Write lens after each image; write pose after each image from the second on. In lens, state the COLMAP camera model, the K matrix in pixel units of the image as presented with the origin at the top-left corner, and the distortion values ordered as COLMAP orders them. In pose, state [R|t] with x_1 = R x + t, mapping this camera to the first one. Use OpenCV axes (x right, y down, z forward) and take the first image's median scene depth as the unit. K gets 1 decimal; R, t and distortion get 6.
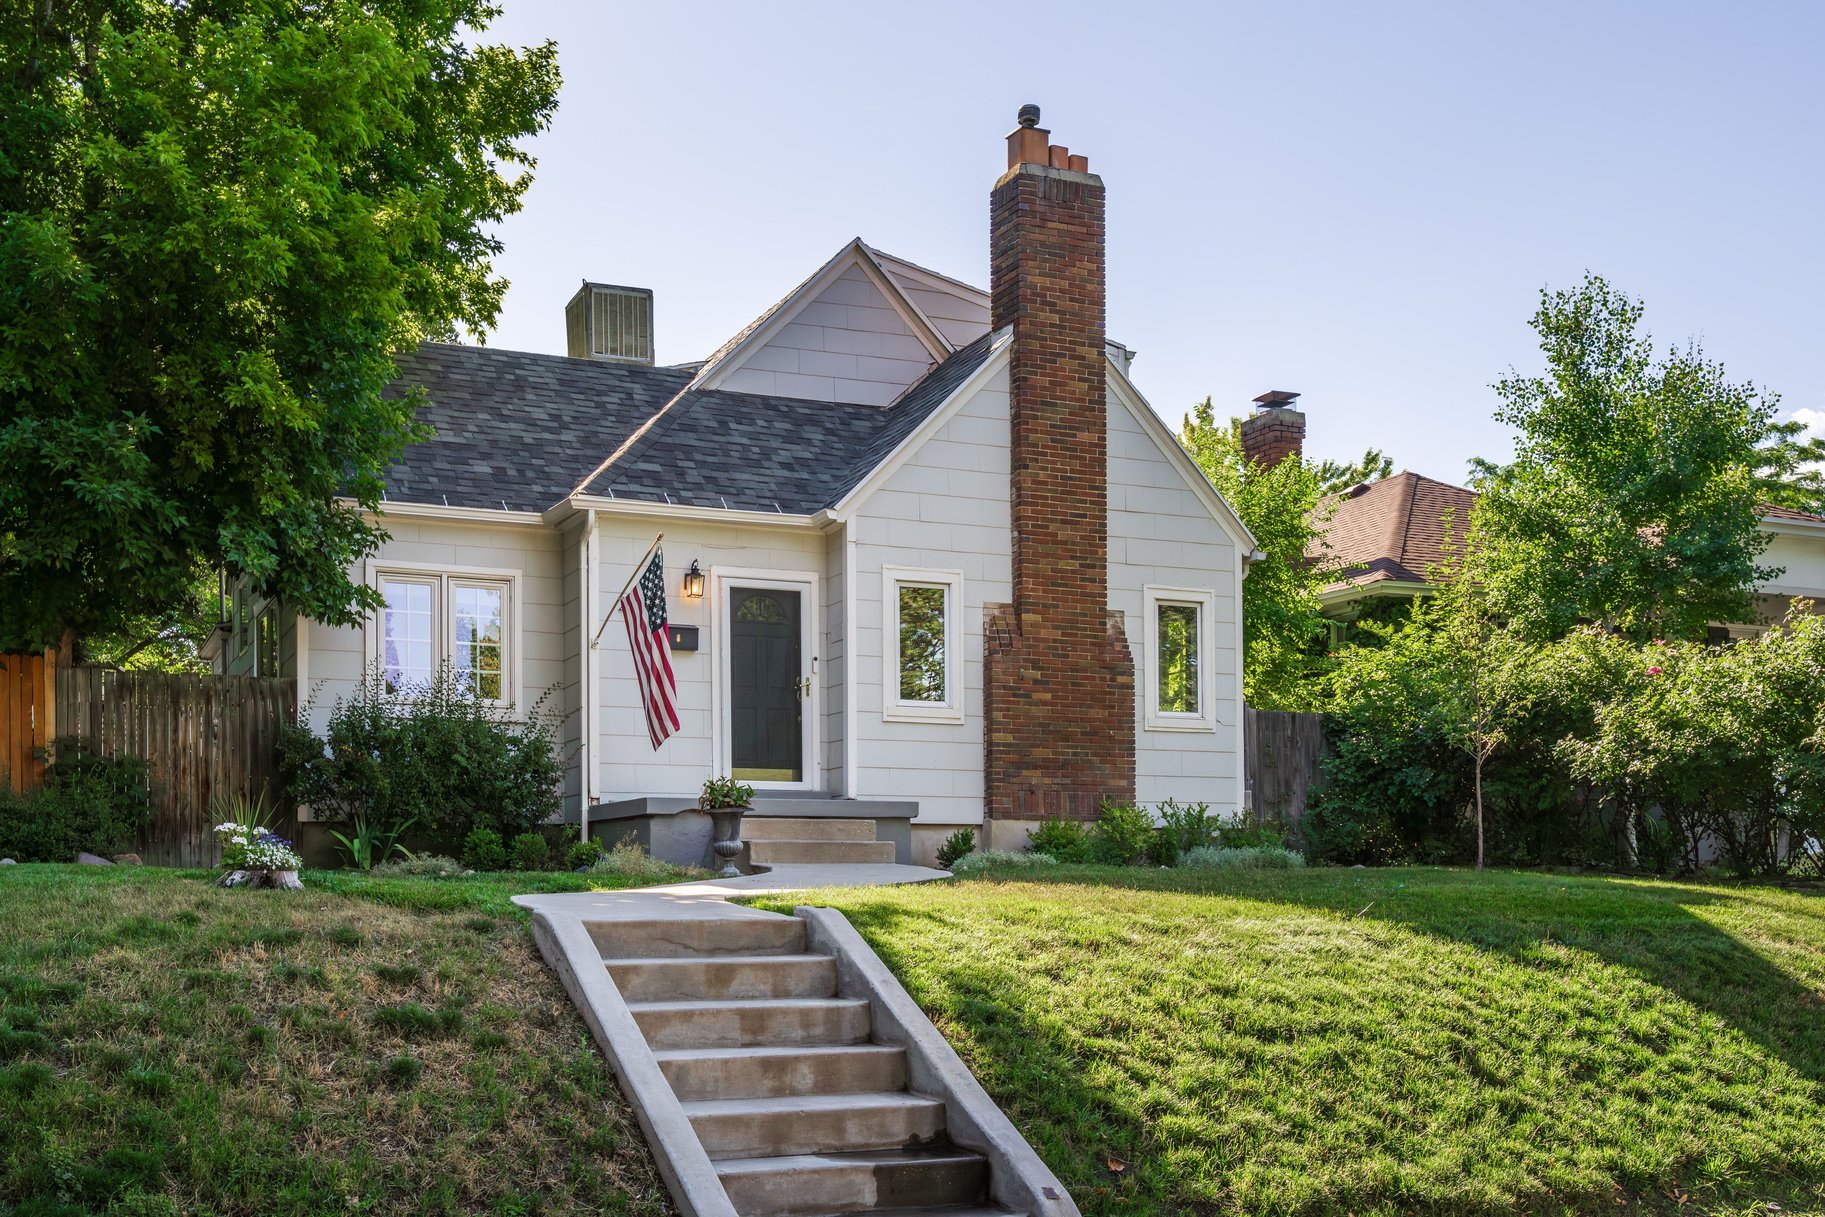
lens RADIAL K [[2048.2, 0, 950.8], [0, 2048.2, 863.8], [0, 0, 1]] dist [0.071077, 0.022248]
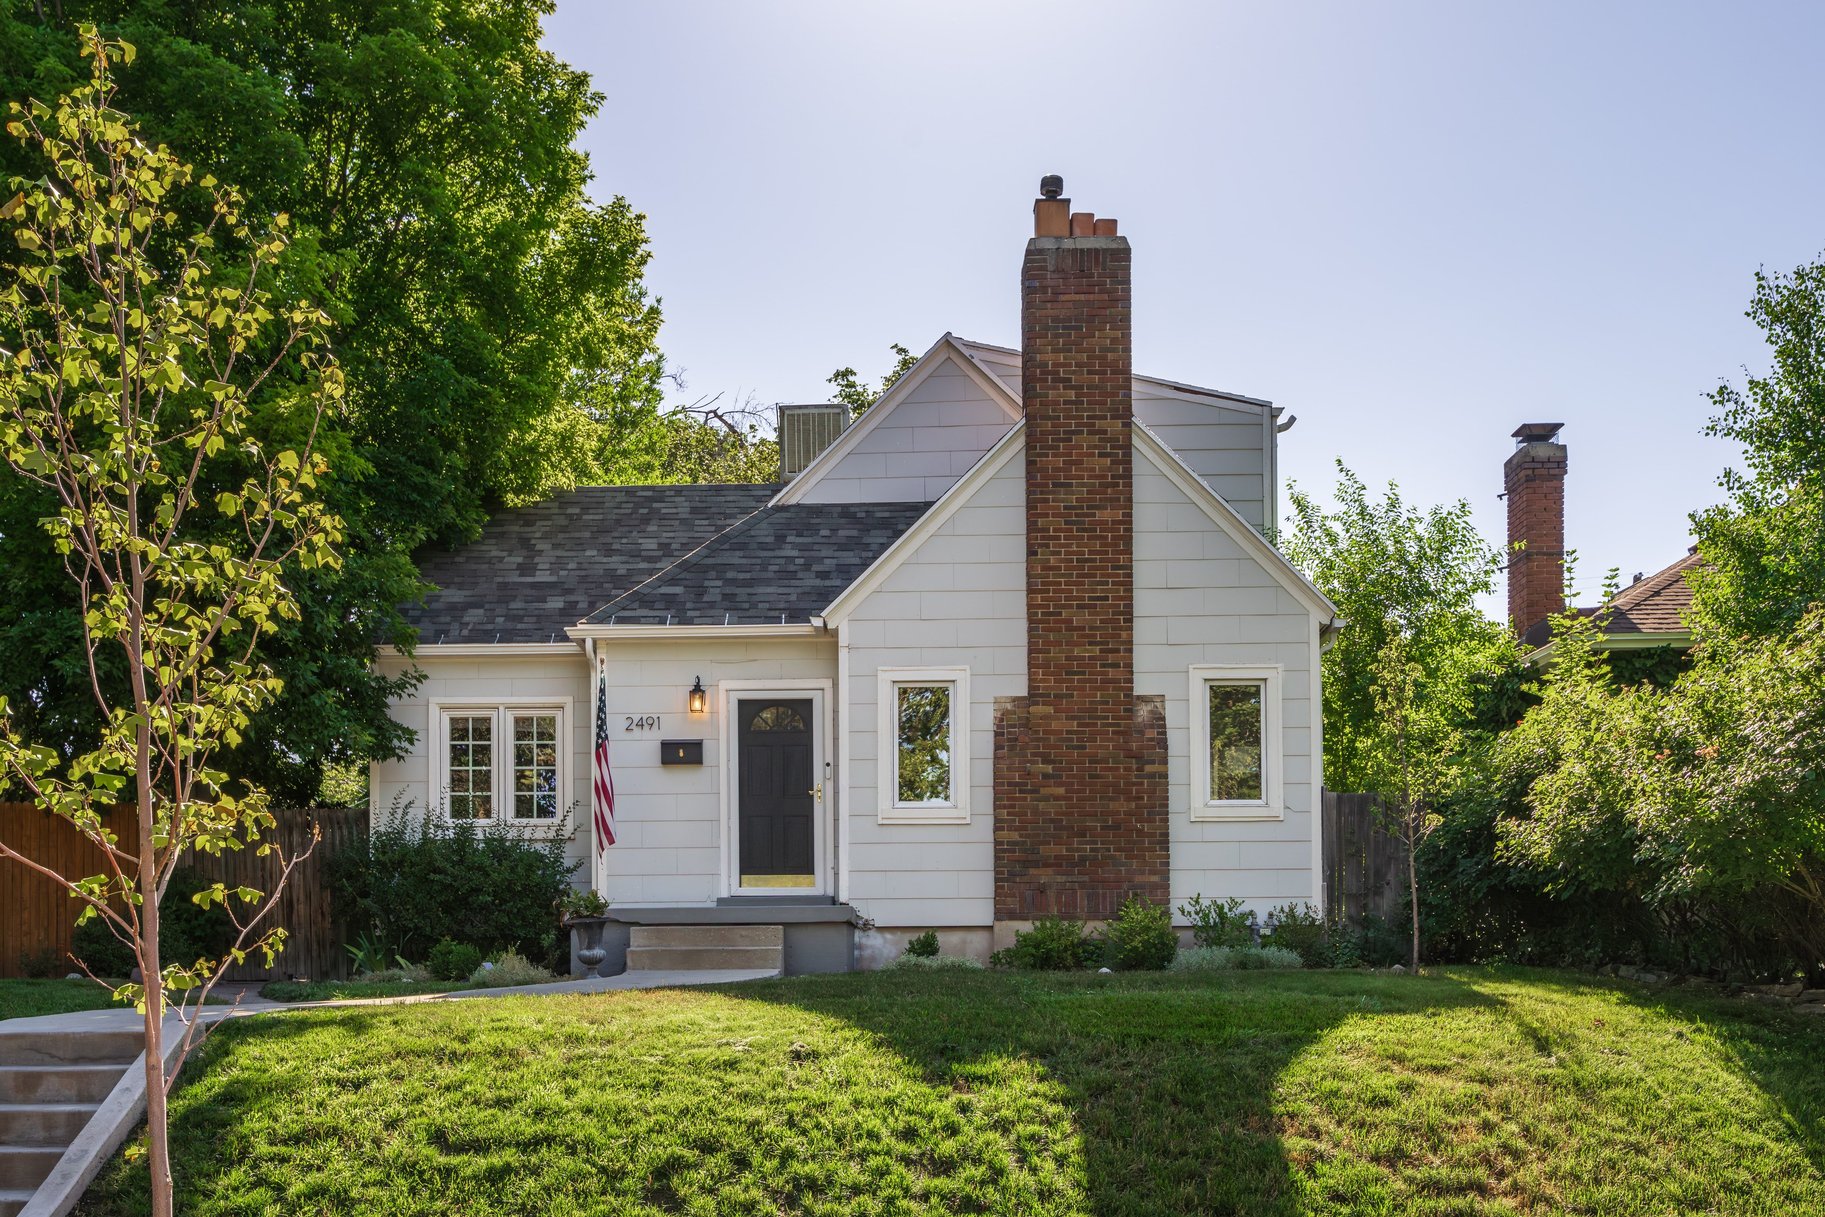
lens RADIAL K [[2070.7, 0, 768.4], [0, 2070.7, 977.7], [0, 0, 1]] dist [0.059956, -0.036240]
pose [[0.904257, -0.007095, -0.426929, 0.336333], [0.011229, 0.999911, 0.007166, -0.002770], [0.426841, -0.011274, 0.904257, 0.063324]]
